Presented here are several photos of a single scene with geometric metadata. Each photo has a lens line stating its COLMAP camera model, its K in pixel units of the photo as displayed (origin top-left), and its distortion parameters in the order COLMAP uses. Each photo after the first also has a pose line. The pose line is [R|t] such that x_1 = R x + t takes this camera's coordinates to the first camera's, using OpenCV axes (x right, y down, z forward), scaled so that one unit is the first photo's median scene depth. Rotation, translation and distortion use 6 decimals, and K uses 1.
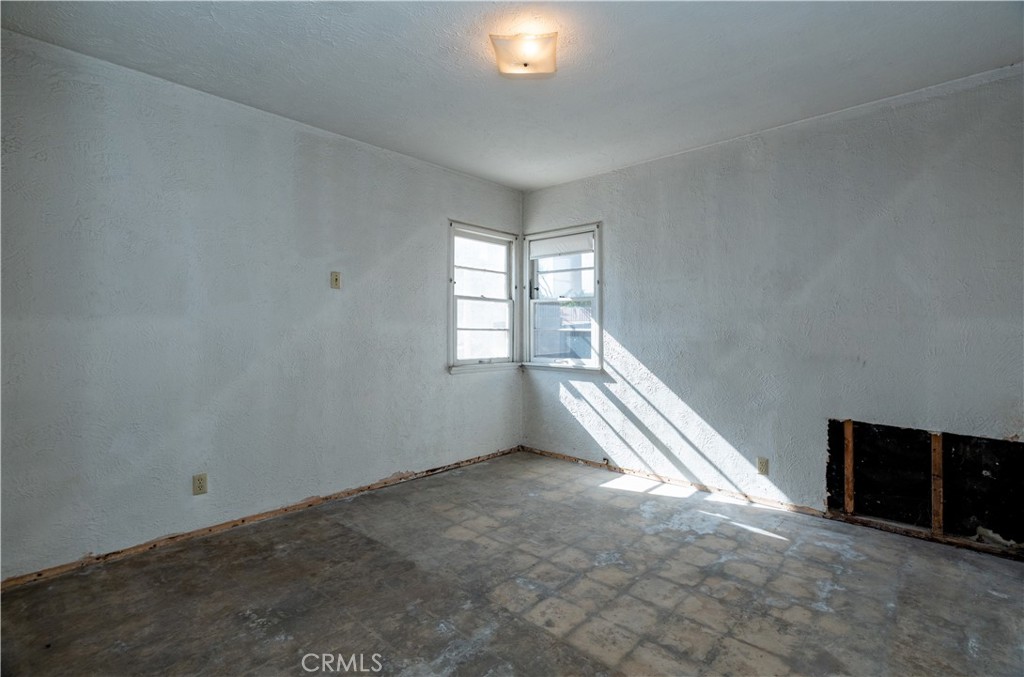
lens RADIAL K [[483.9, 0, 514.4], [0, 483.9, 331.0], [0, 0, 1]] dist [-0.013463, 0.001107]
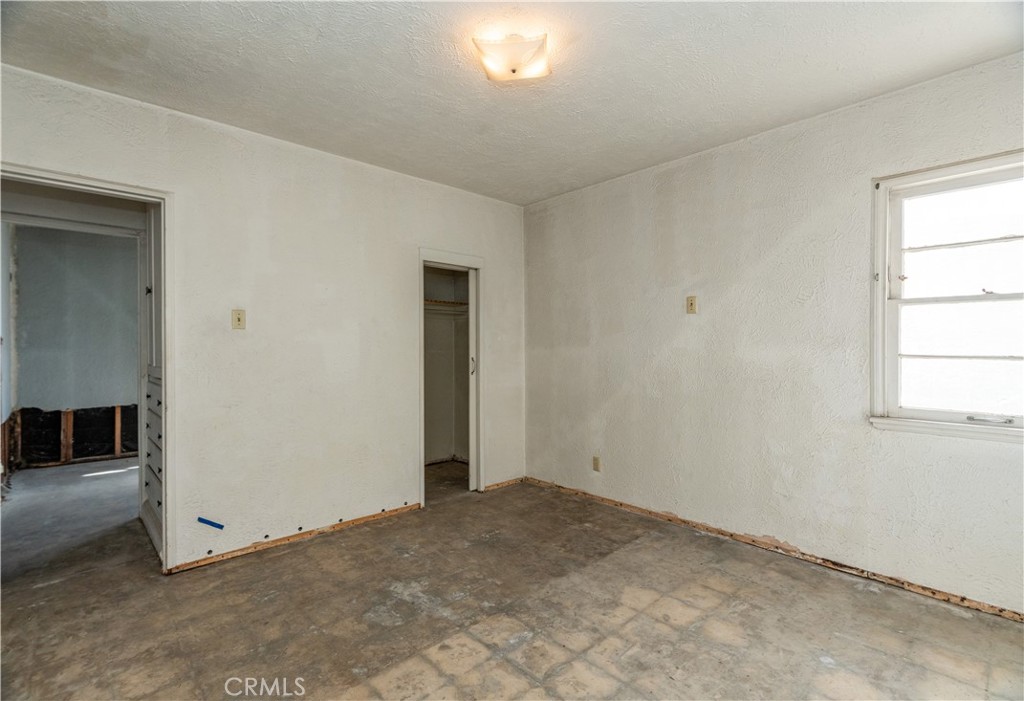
lens RADIAL K [[472.0, 0, 514.3], [0, 472.0, 353.0], [0, 0, 1]] dist [-0.004395, 0.000326]
pose [[-0.072415, 0.010385, -0.997321, 0.730738], [0.003338, 0.999943, 0.010170, -0.022214], [0.997369, -0.002593, -0.072445, 0.842512]]
